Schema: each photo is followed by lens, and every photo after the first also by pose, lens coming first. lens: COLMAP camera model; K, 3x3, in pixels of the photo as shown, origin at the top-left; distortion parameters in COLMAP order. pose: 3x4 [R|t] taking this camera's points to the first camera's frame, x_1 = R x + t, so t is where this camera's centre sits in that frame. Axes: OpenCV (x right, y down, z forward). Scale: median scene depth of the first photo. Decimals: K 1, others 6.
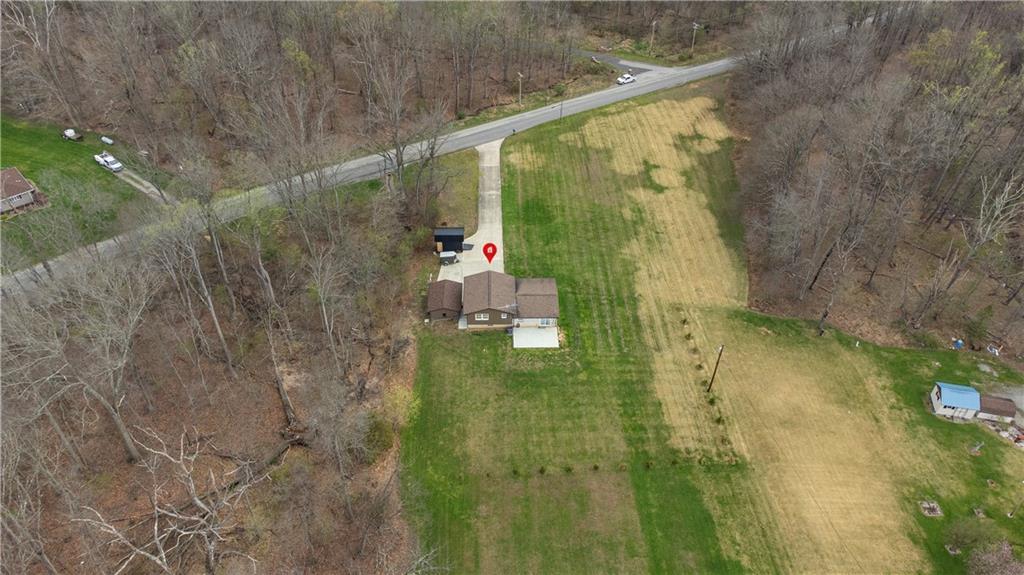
lens RADIAL K [[758.5, 0, 510.6], [0, 758.5, 290.8], [0, 0, 1]] dist [0.026674, 0.042421]
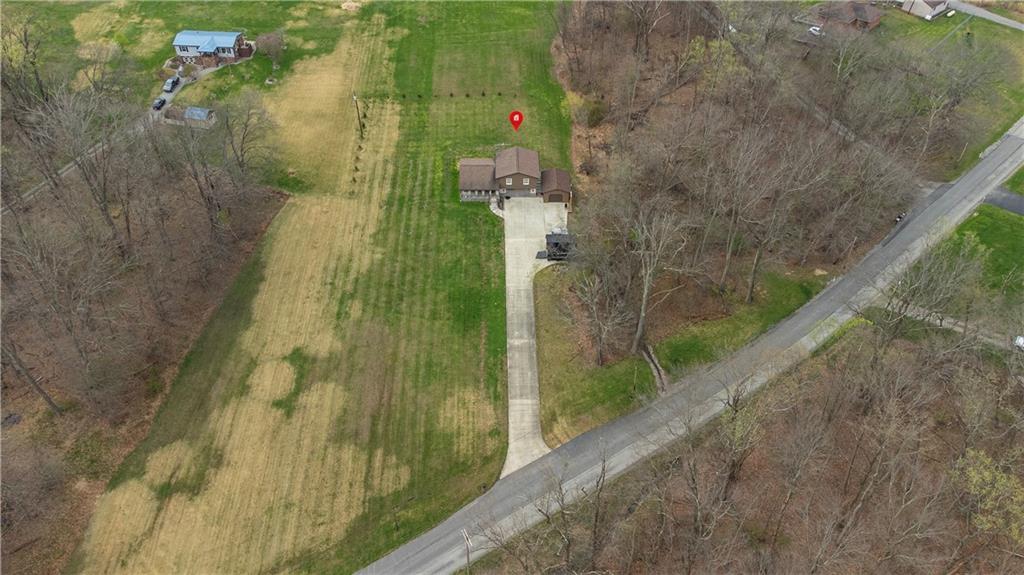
lens RADIAL K [[758.5, 0, 510.6], [0, 758.5, 290.8], [0, 0, 1]] dist [0.026674, 0.042421]
pose [[-0.999785, -0.019703, -0.006510, -0.011119], [-0.008260, 0.090042, 0.995904, -0.984299], [-0.019036, 0.995743, -0.090186, 1.105010]]
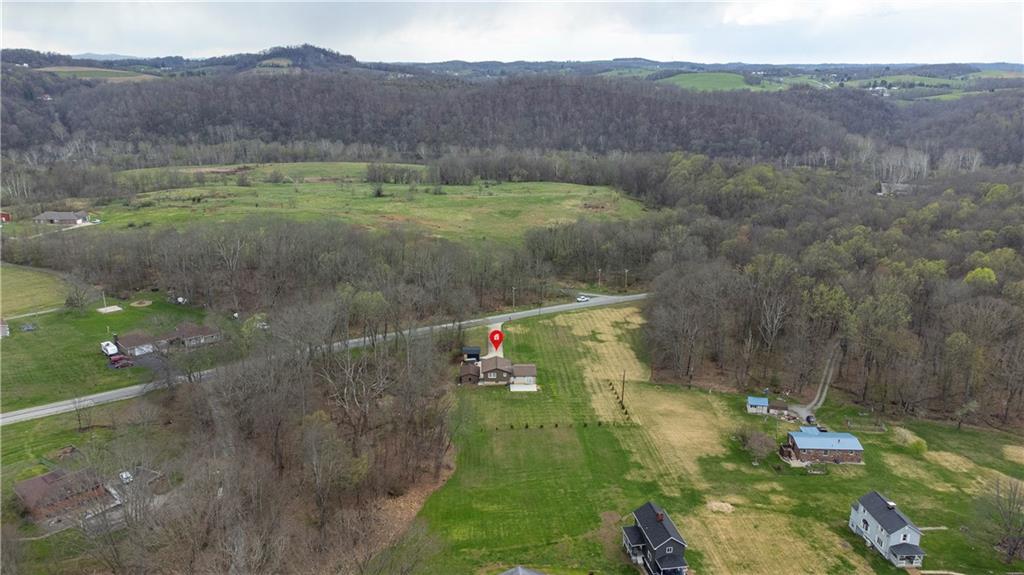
lens RADIAL K [[758.5, 0, 510.6], [0, 758.5, 290.8], [0, 0, 1]] dist [0.026674, 0.042421]
pose [[0.999968, -0.002824, 0.007433, -0.006815], [0.005731, 0.903999, -0.427497, 0.499840], [-0.005513, 0.427526, 0.903986, -0.542229]]
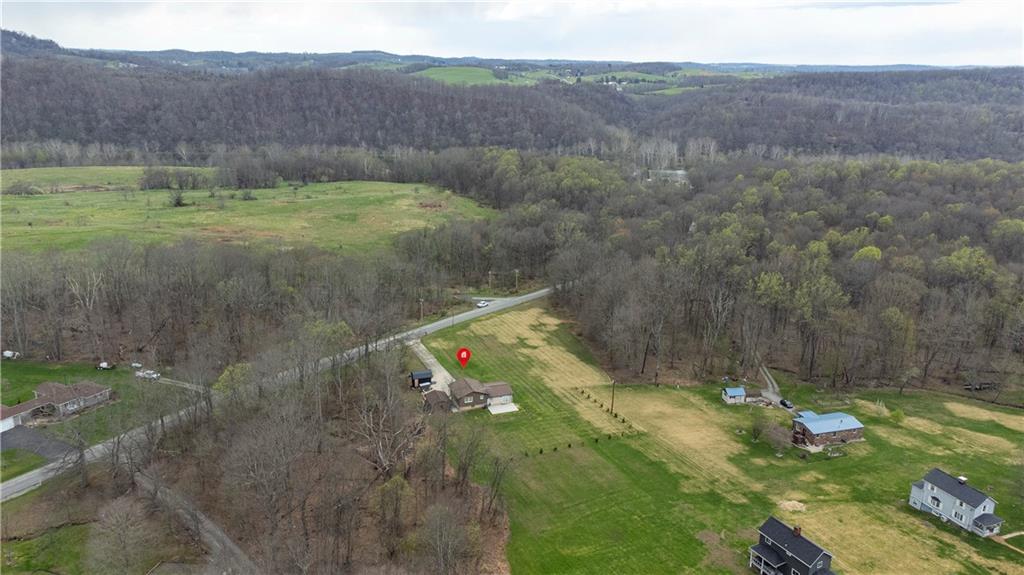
lens RADIAL K [[758.5, 0, 510.6], [0, 758.5, 290.8], [0, 0, 1]] dist [0.026674, 0.042421]
pose [[0.942915, -0.089400, 0.320809, -0.370146], [0.215754, 0.897794, -0.383949, 0.382075], [-0.253695, 0.431247, 0.865832, -0.416367]]
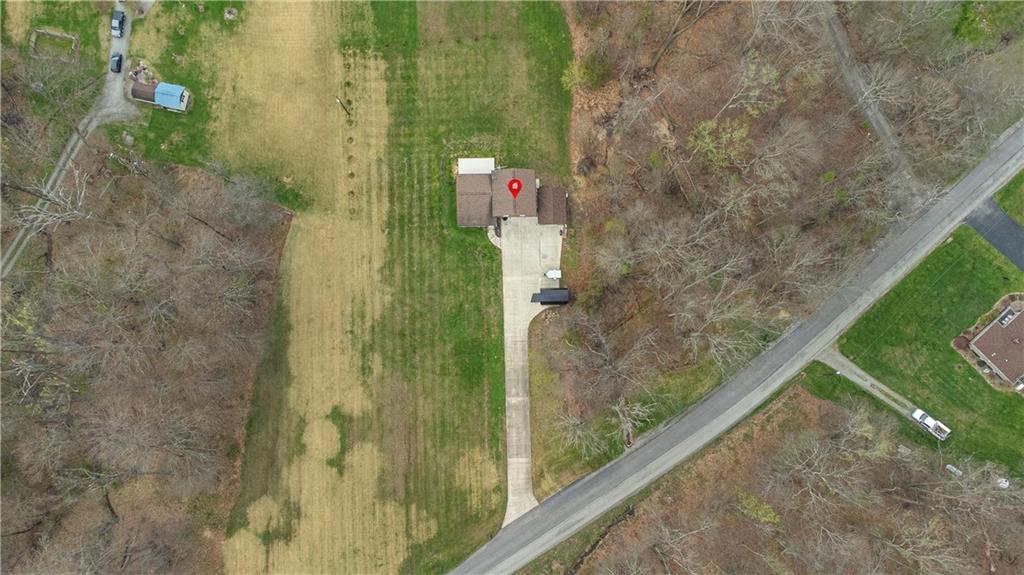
lens RADIAL K [[758.5, 0, 510.6], [0, 758.5, 290.8], [0, 0, 1]] dist [0.026674, 0.042421]
pose [[-0.999885, -0.004015, -0.014629, -0.004669], [-0.009598, -0.579342, 0.815028, -0.892378], [-0.011748, 0.815074, 0.579237, 0.369609]]
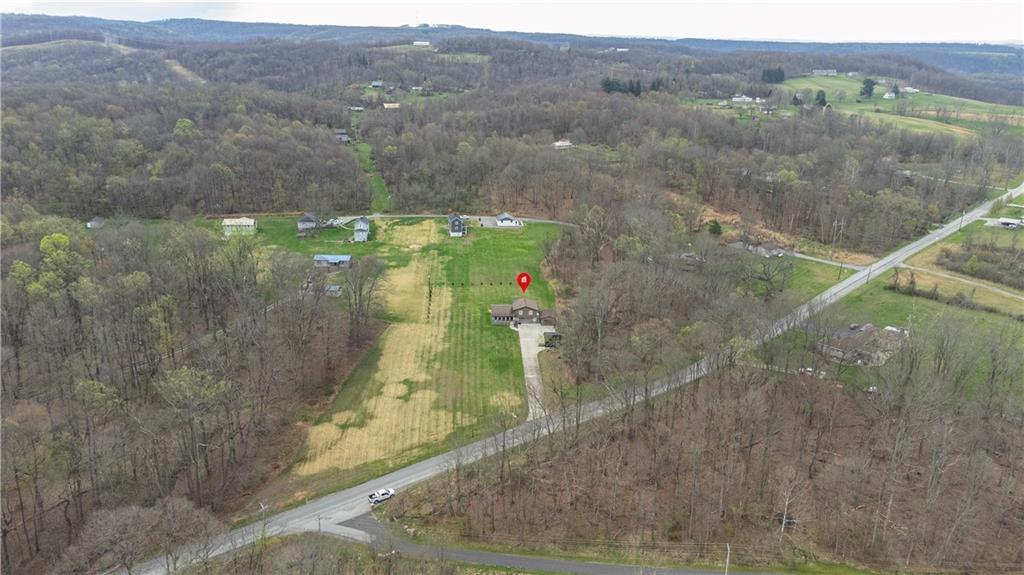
lens RADIAL K [[758.5, 0, 510.6], [0, 758.5, 290.8], [0, 0, 1]] dist [0.026674, 0.042421]
pose [[-0.999305, -0.022611, -0.029622, 0.062023], [-0.036961, 0.500000, 0.865236, -1.514967], [-0.004753, 0.865730, -0.500488, 1.687678]]
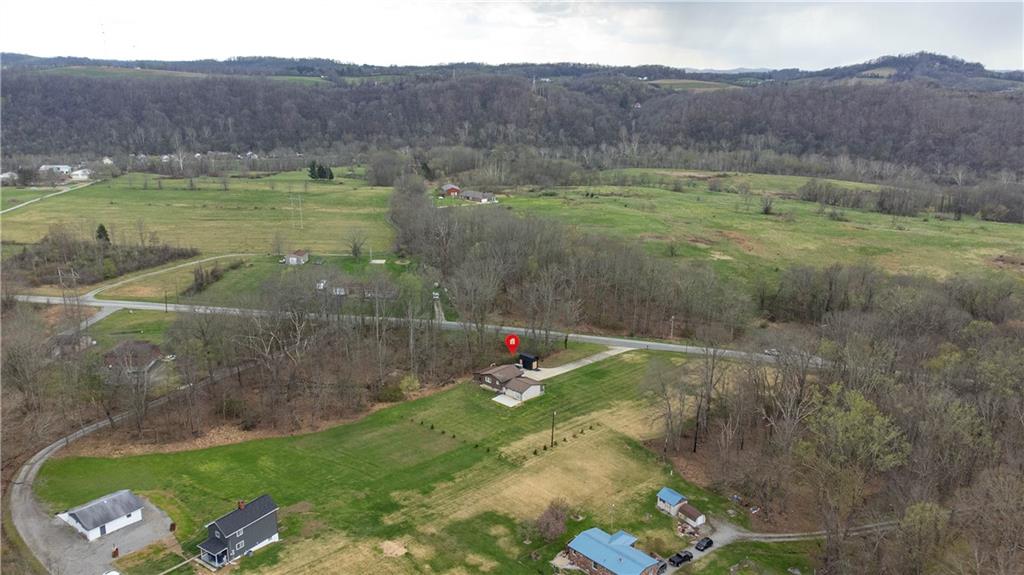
lens RADIAL K [[758.5, 0, 510.6], [0, 758.5, 290.8], [0, 0, 1]] dist [0.026674, 0.042421]
pose [[0.722207, 0.194083, -0.663890, 0.922065], [-0.466677, 0.845165, -0.260593, 0.241297], [0.510520, 0.498024, 0.700958, -0.241244]]
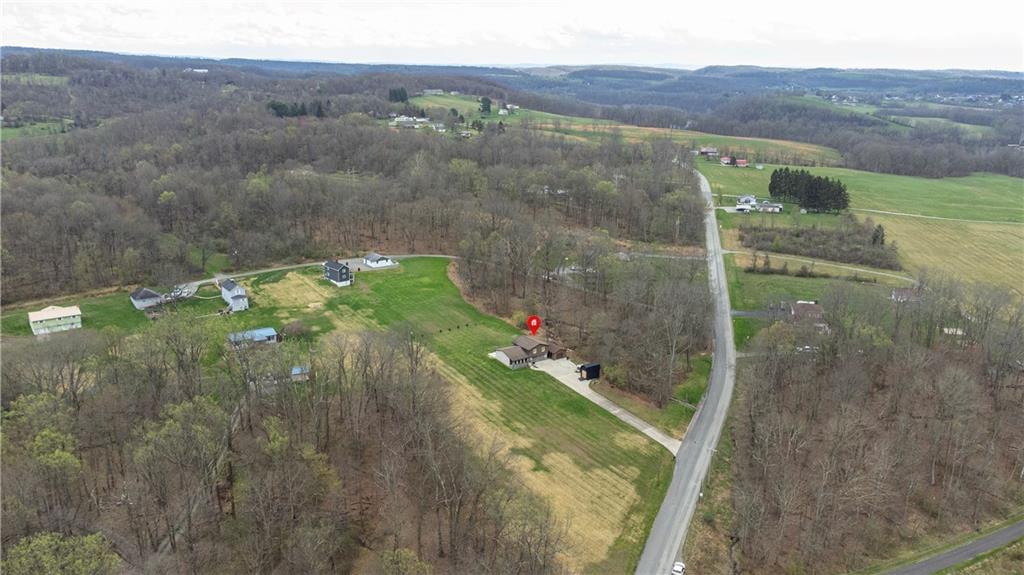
lens RADIAL K [[766.6, 0, 514.4], [0, 766.6, 264.8], [0, 0, 1]] dist [0.053401, -0.000245]
pose [[-0.825953, 0.114988, -0.551887, 0.900302], [-0.393910, 0.582612, 0.710914, -1.256151], [0.403283, 0.804575, -0.435915, 1.417879]]
